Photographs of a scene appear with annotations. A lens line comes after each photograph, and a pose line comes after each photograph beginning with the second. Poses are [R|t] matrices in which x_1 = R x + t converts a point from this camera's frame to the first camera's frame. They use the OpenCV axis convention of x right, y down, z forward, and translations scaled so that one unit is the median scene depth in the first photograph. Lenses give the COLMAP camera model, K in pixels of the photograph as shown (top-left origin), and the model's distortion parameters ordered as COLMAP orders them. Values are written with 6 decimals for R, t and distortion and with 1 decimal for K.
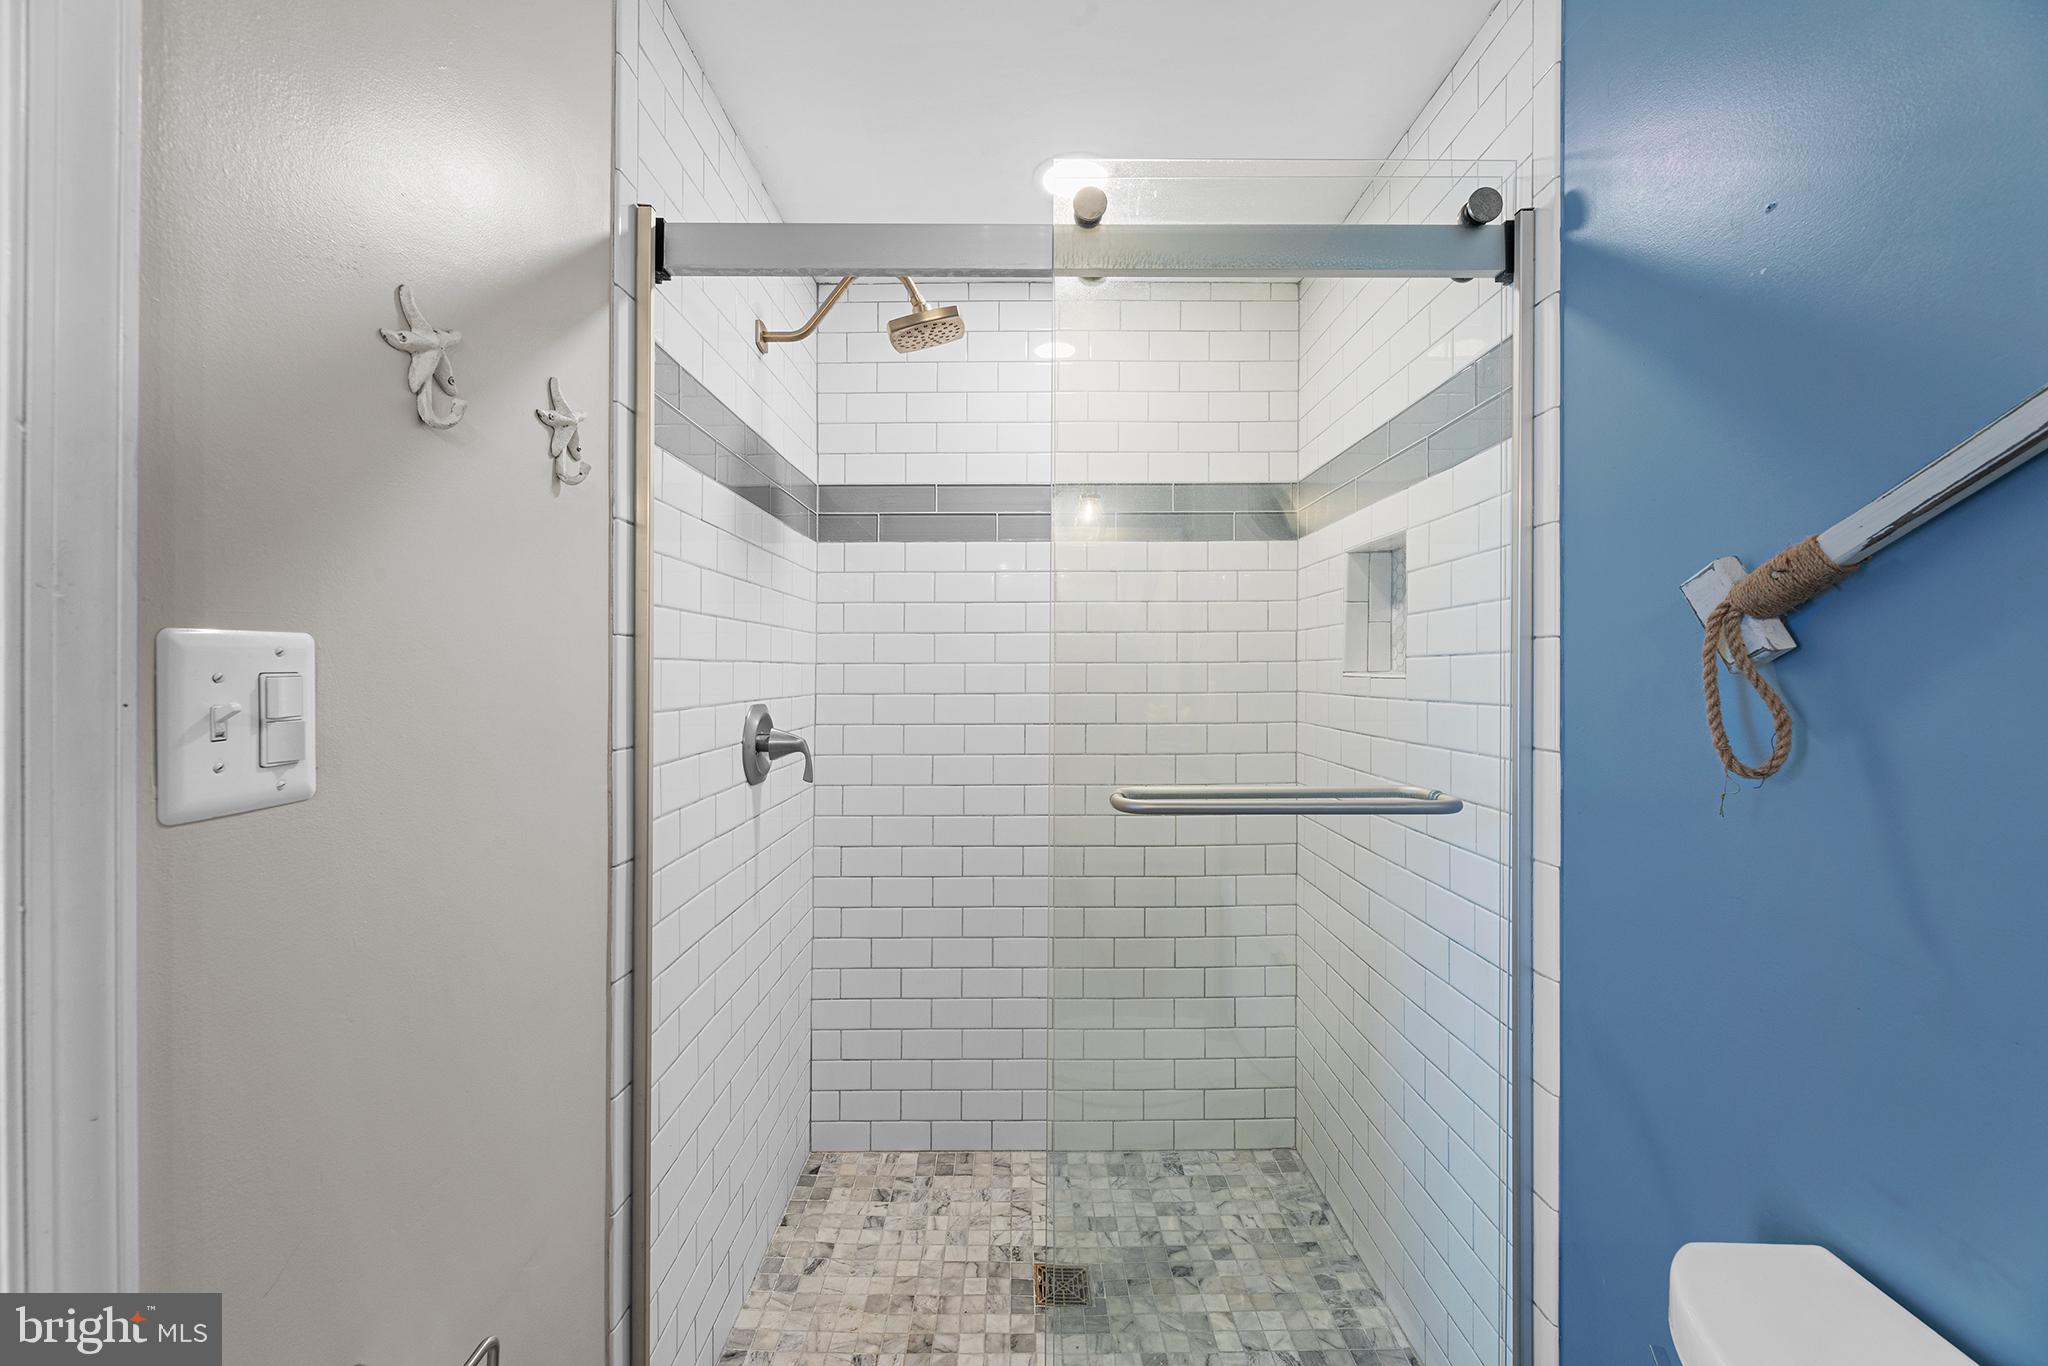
lens RADIAL K [[833.4, 0, 1198.8], [0, 833.4, 665.0], [0, 0, 1]] dist [0.000525, -0.000099]
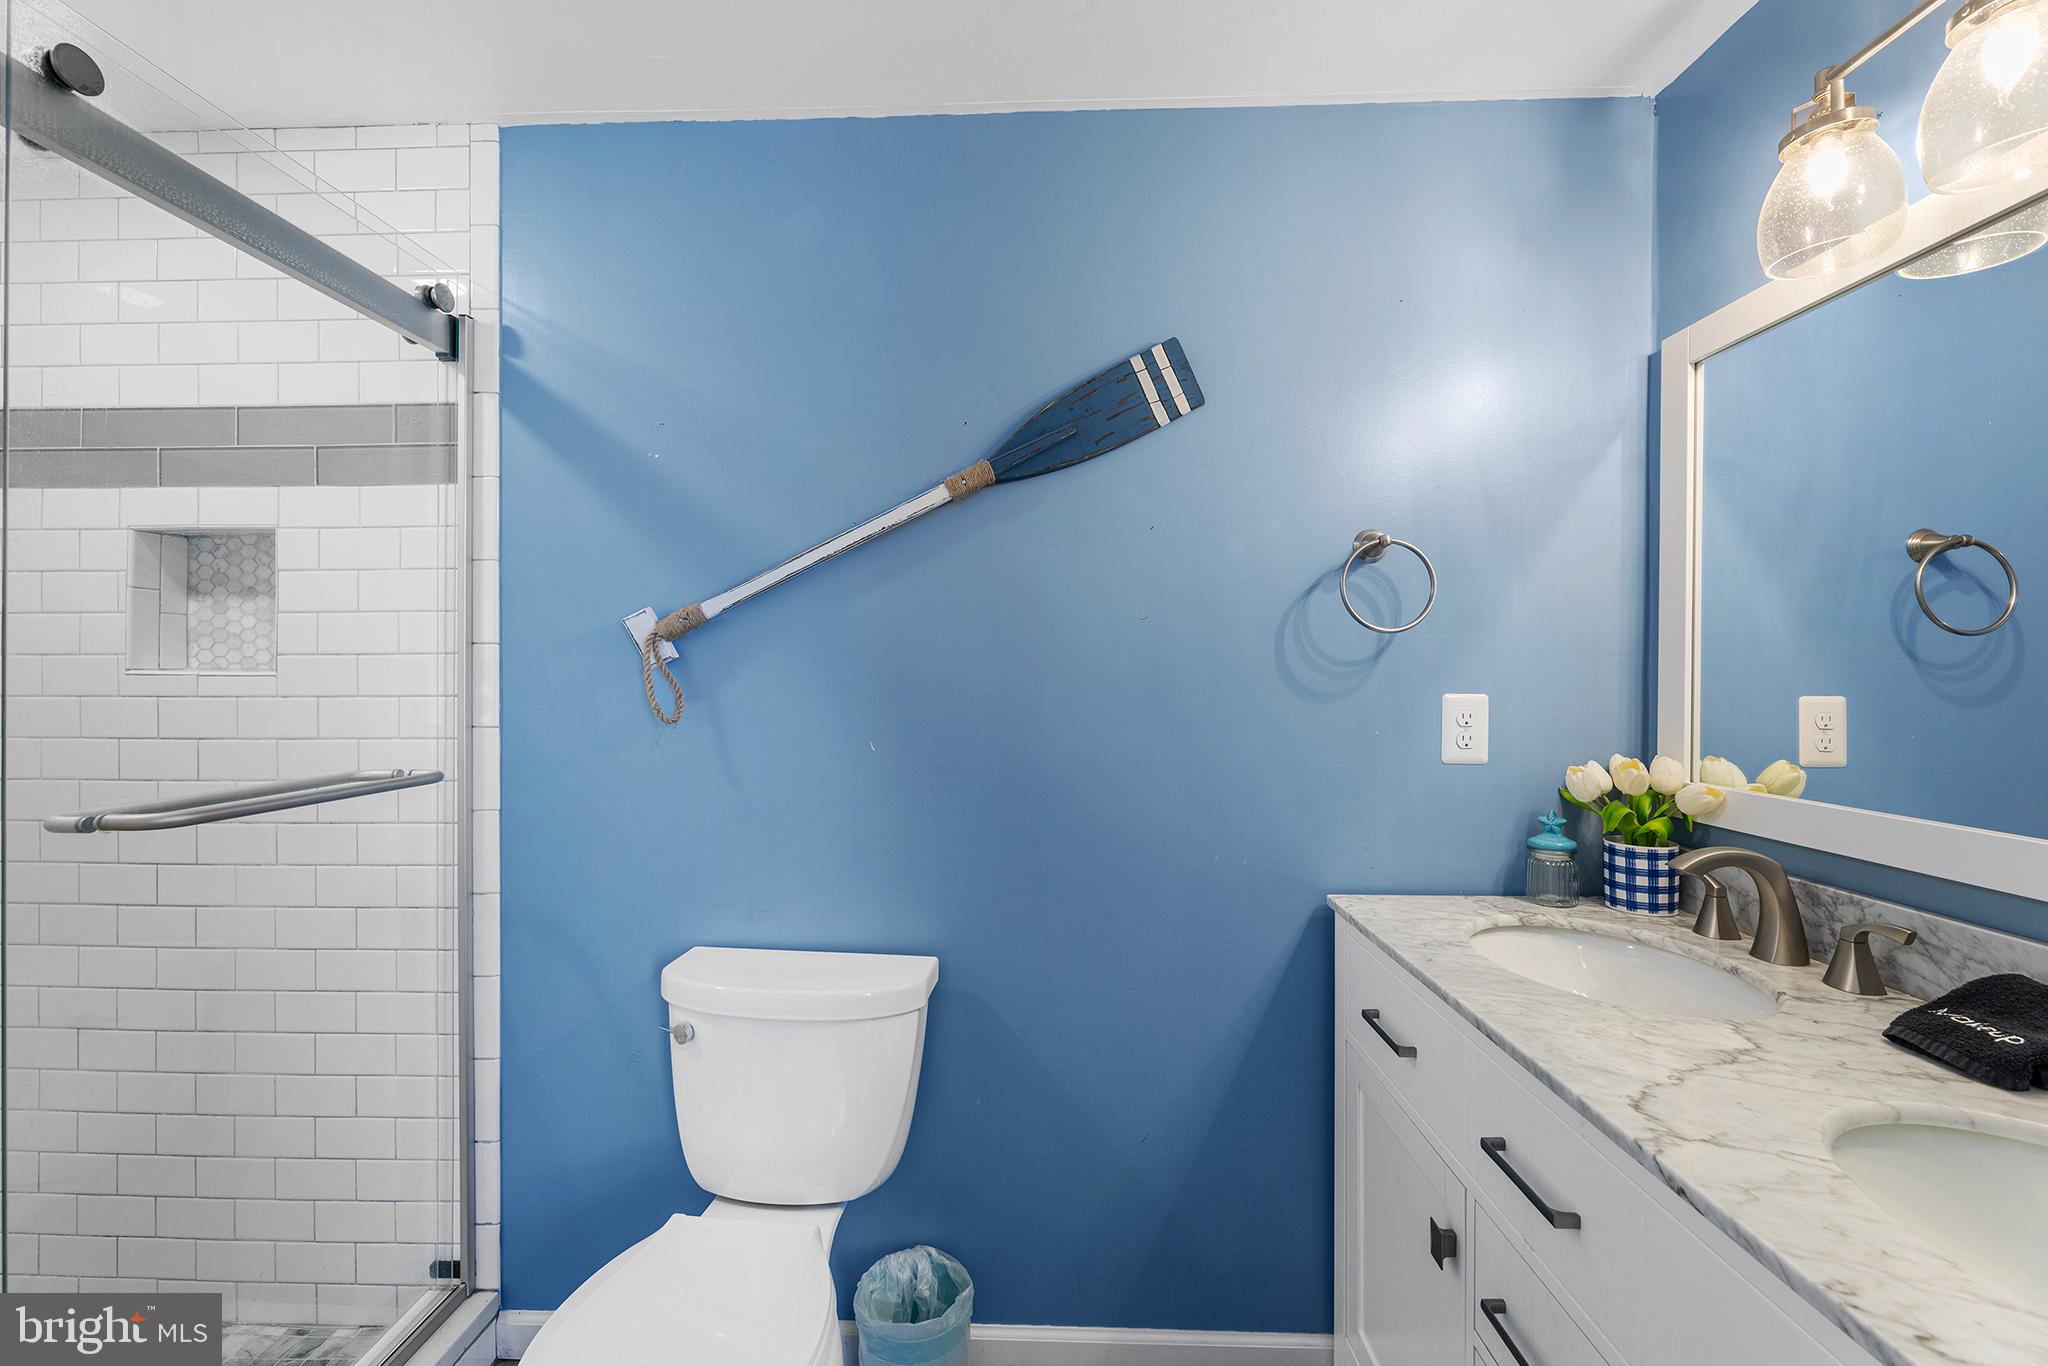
lens RADIAL K [[824.6, 0, 1020.7], [0, 824.6, 673.7], [0, 0, 1]] dist [-0.001400, -0.000066]
pose [[0.038109, 0.002356, 0.999271, -0.896548], [-0.004782, 0.999986, -0.002175, 0.014430], [-0.999262, -0.004696, 0.038119, 0.082270]]
